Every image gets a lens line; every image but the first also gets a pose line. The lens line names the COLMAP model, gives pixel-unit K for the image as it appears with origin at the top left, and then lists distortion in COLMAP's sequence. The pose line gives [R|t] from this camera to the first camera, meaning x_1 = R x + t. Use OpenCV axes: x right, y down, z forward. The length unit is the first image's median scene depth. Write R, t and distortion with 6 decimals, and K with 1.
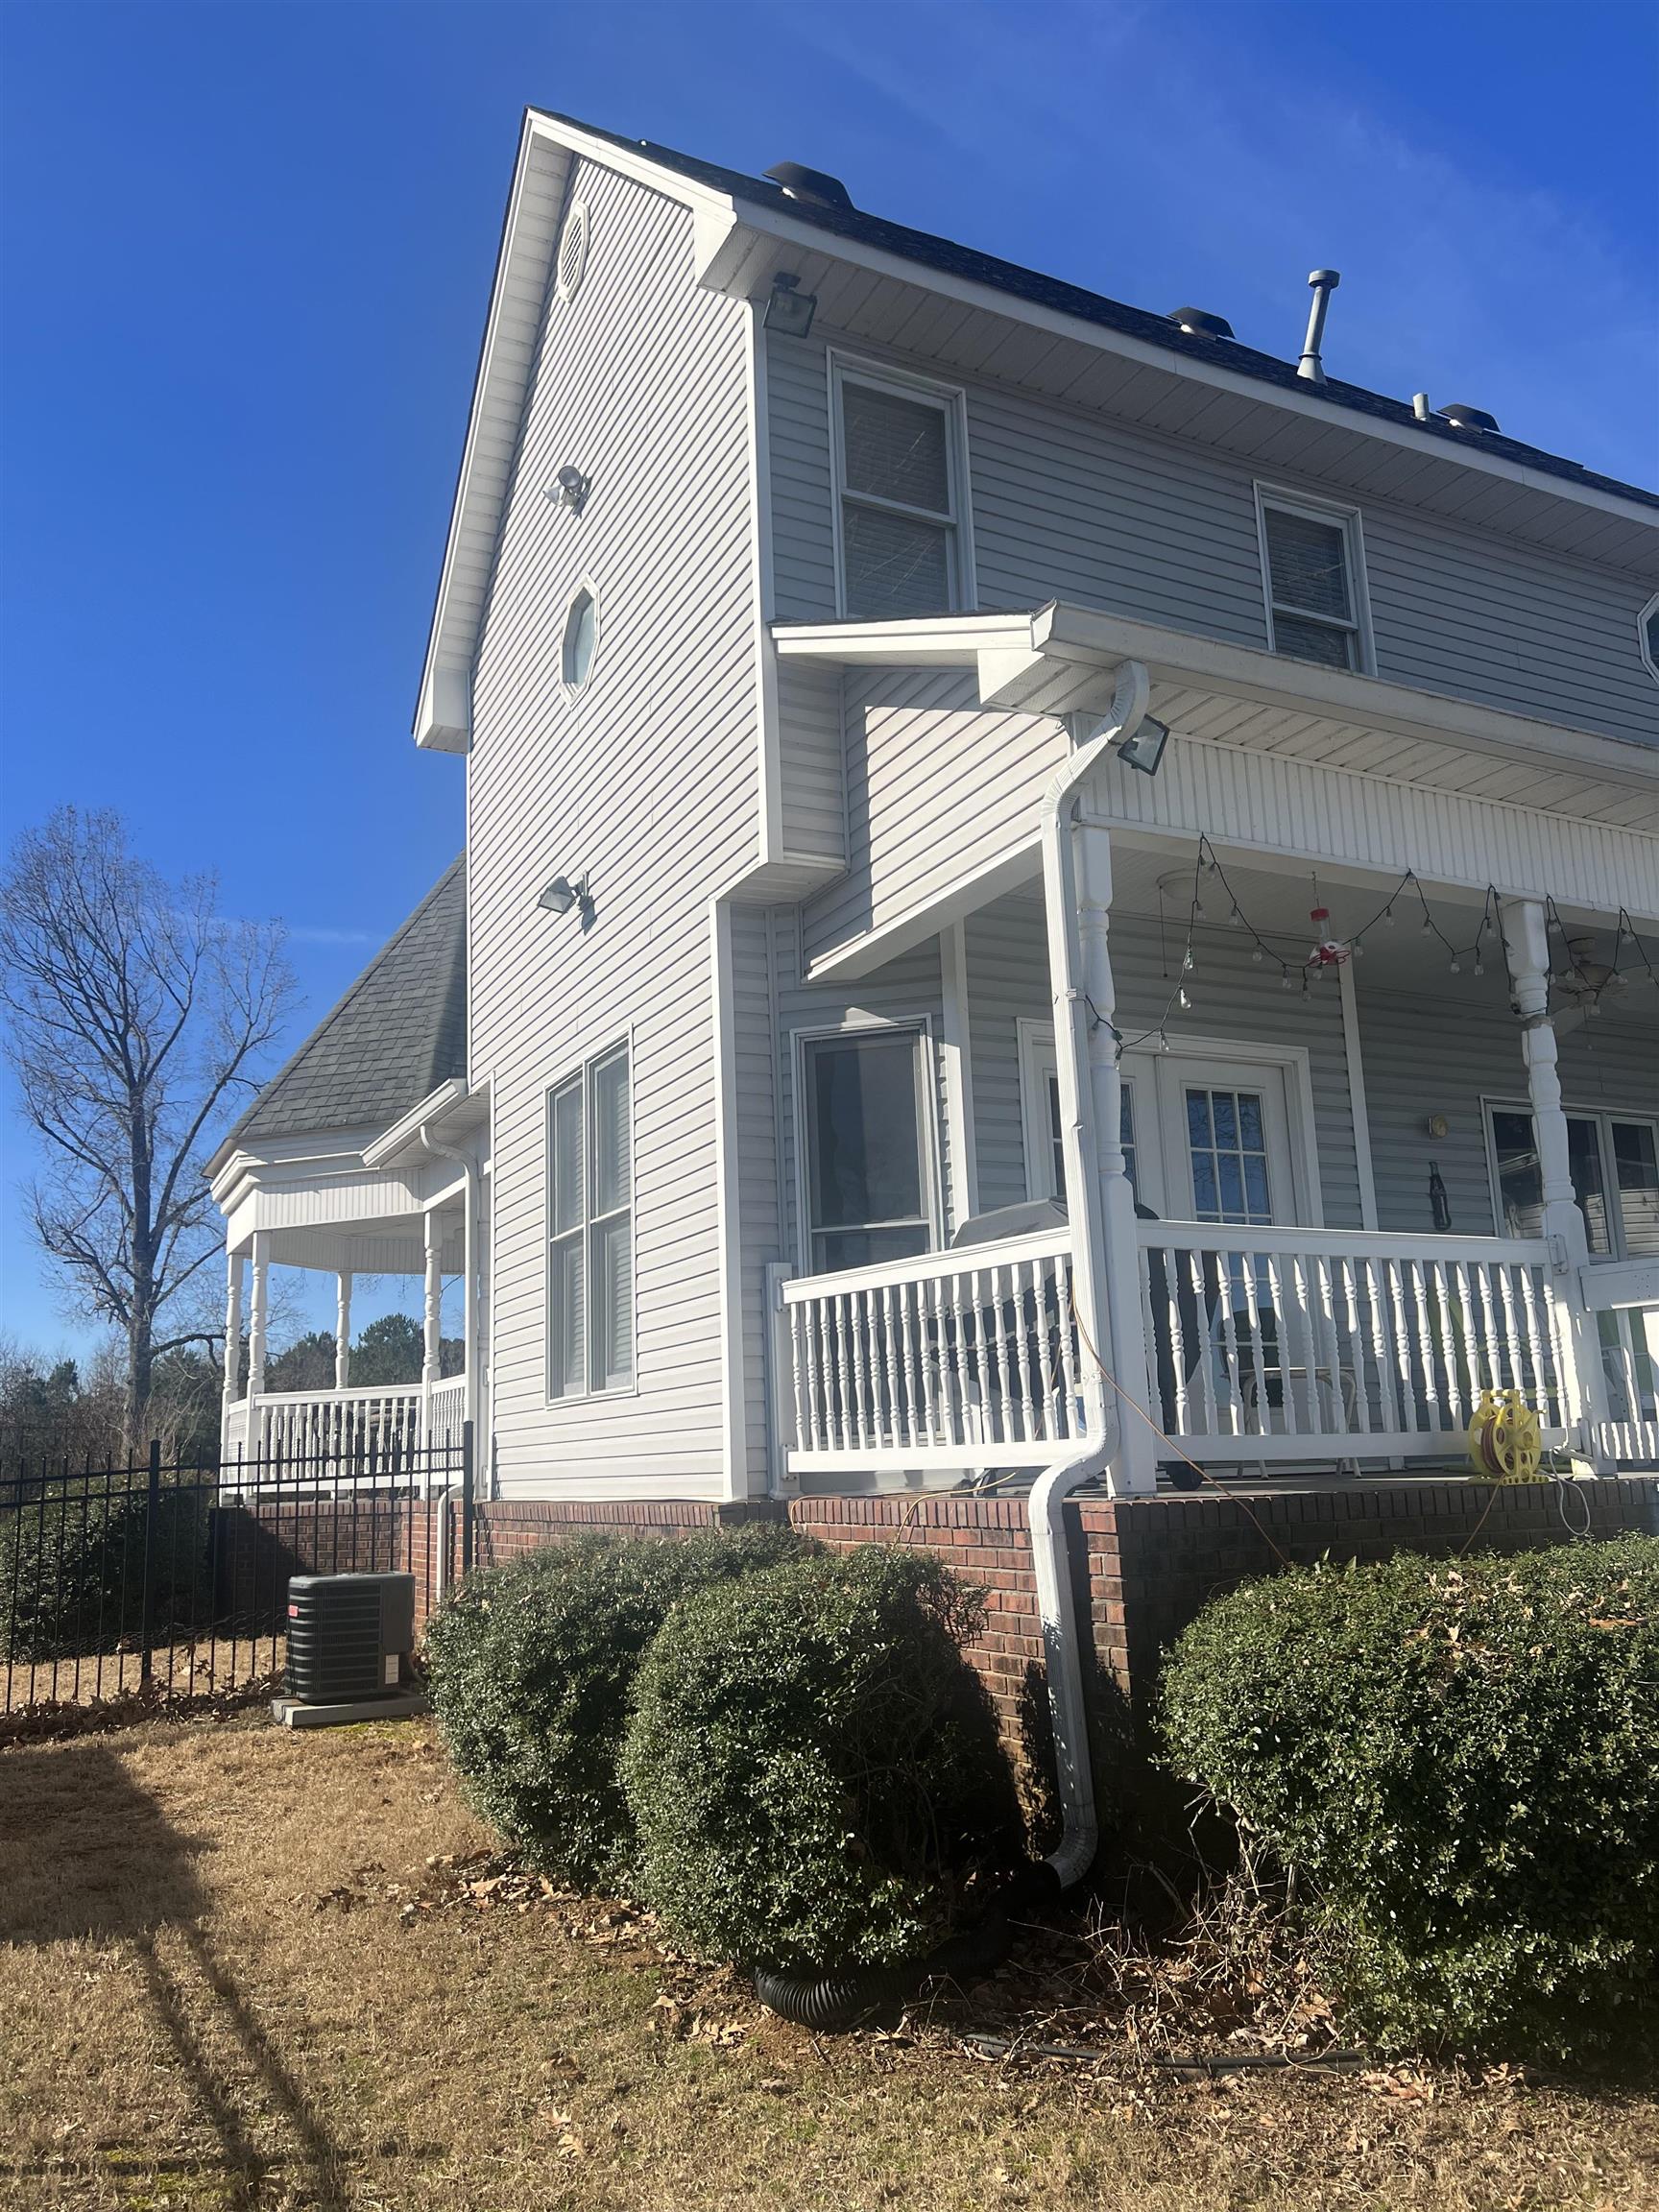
lens RADIAL K [[1663.0, 0, 827.5], [0, 1663.0, 1128.6], [0, 0, 1]] dist [0.048331, -0.054110]
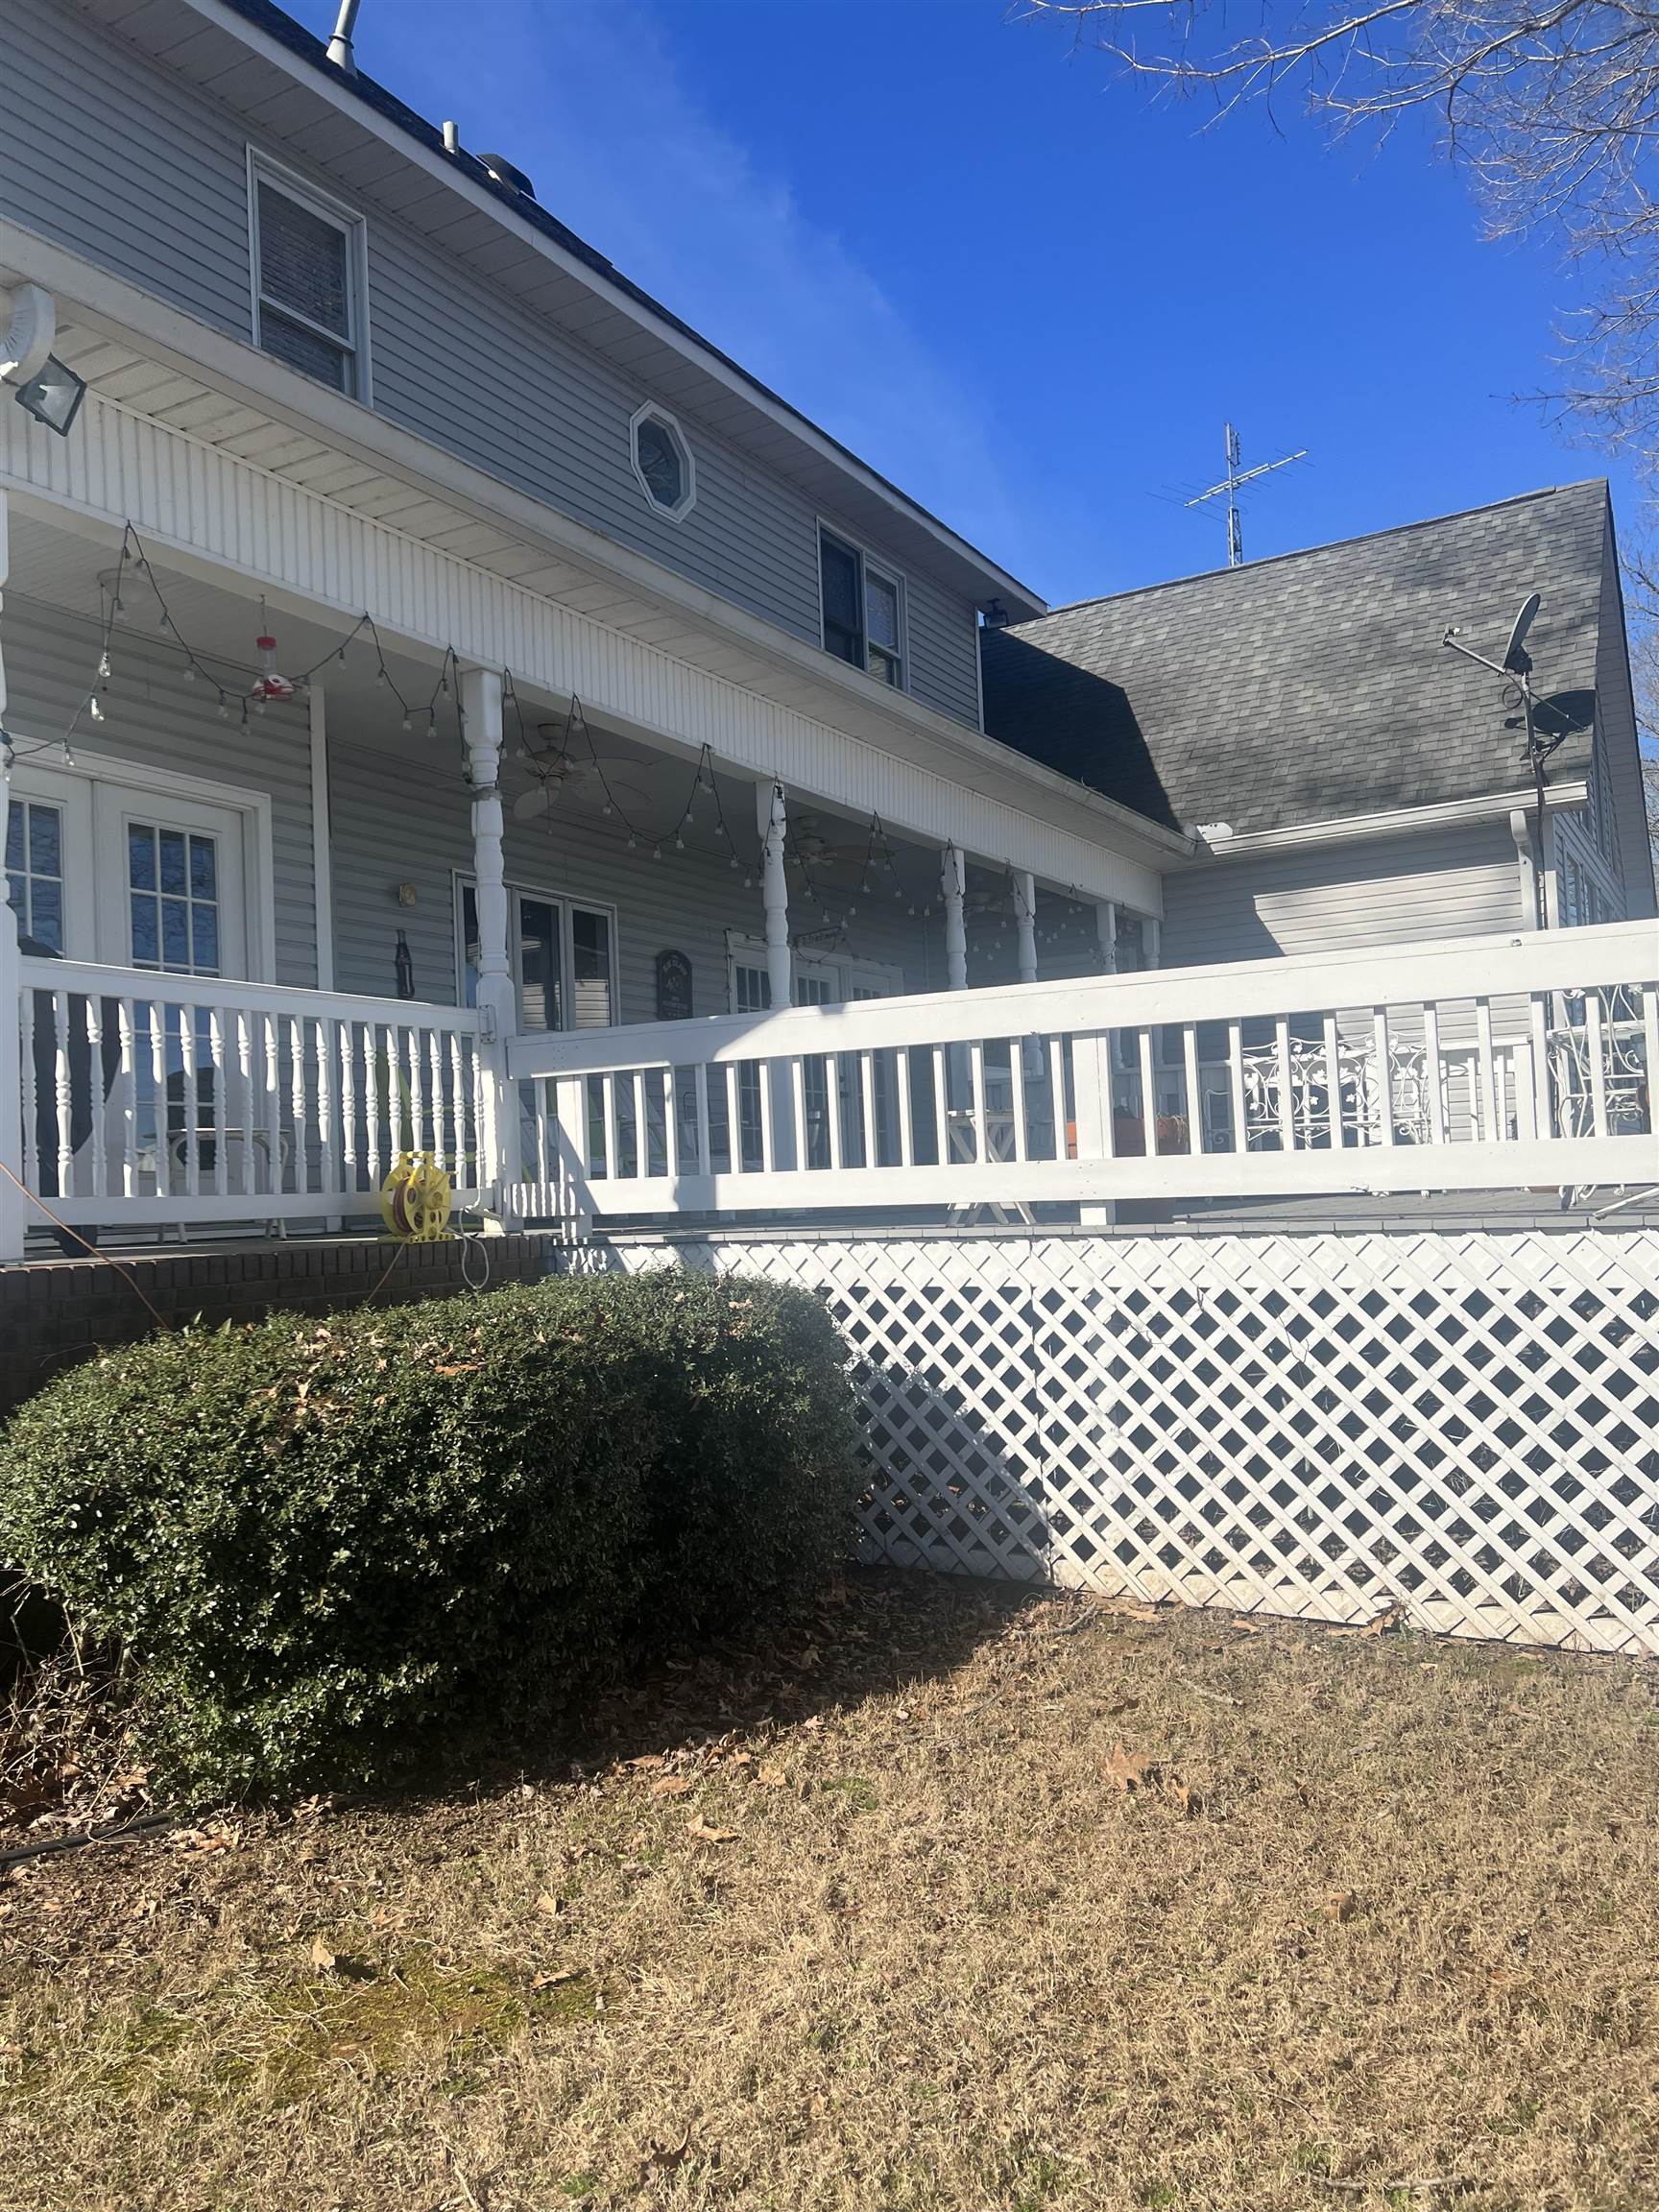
lens RADIAL K [[1663.0, 0, 827.5], [0, 1663.0, 1128.6], [0, 0, 1]] dist [0.048331, -0.054110]
pose [[0.839246, 0.019749, 0.543393, 0.093774], [-0.093964, 0.989573, 0.109157, 0.012341], [-0.535571, -0.142669, 0.832351, 0.037374]]
